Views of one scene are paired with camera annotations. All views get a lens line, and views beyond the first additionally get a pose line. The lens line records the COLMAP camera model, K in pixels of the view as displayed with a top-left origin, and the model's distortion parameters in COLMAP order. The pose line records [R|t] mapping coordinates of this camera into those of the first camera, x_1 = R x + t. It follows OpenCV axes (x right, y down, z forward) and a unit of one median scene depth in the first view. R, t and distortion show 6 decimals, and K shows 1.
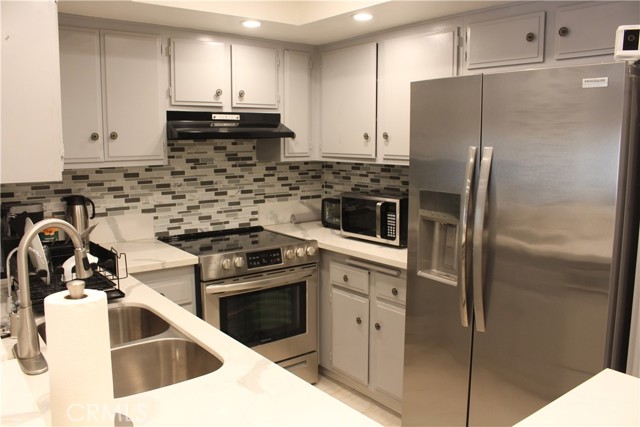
lens RADIAL K [[530.1, 0, 320.0], [0, 530.1, 213.5], [0, 0, 1]] dist [-0.134732, 0.011545]
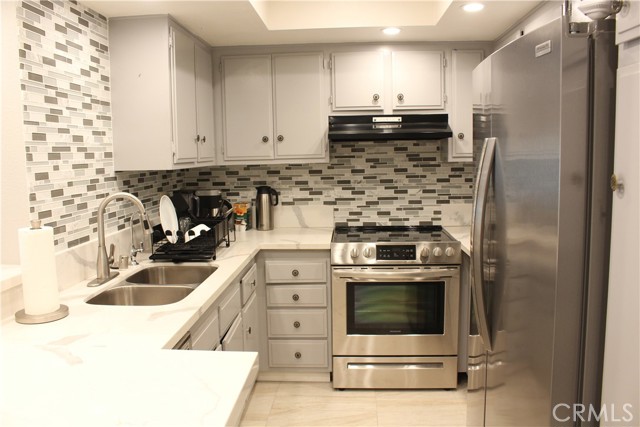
lens RADIAL K [[530.1, 0, 320.0], [0, 530.1, 213.5], [0, 0, 1]] dist [-0.134732, 0.011545]
pose [[0.748602, 0.061983, -0.660116, 0.416400], [-0.072199, 0.997321, 0.011769, 0.005558], [0.659077, 0.038850, 0.751072, 0.099725]]
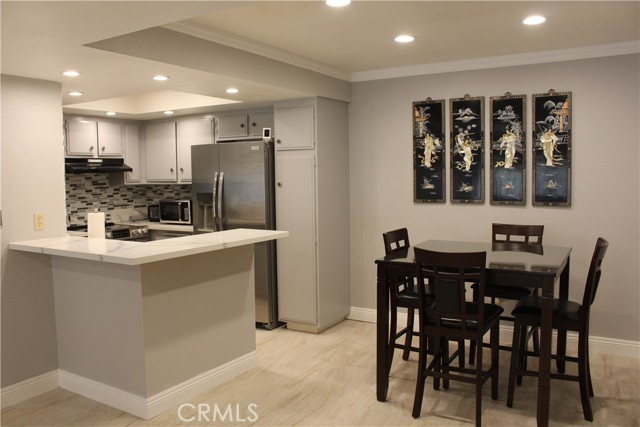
lens RADIAL K [[530.1, 0, 320.0], [0, 530.1, 213.5], [0, 0, 1]] dist [-0.134732, 0.011545]
pose [[0.935473, -0.040260, 0.351097, -0.078575], [0.061759, 0.996825, -0.050249, 0.132921], [-0.347959, 0.068690, 0.934990, -0.904664]]
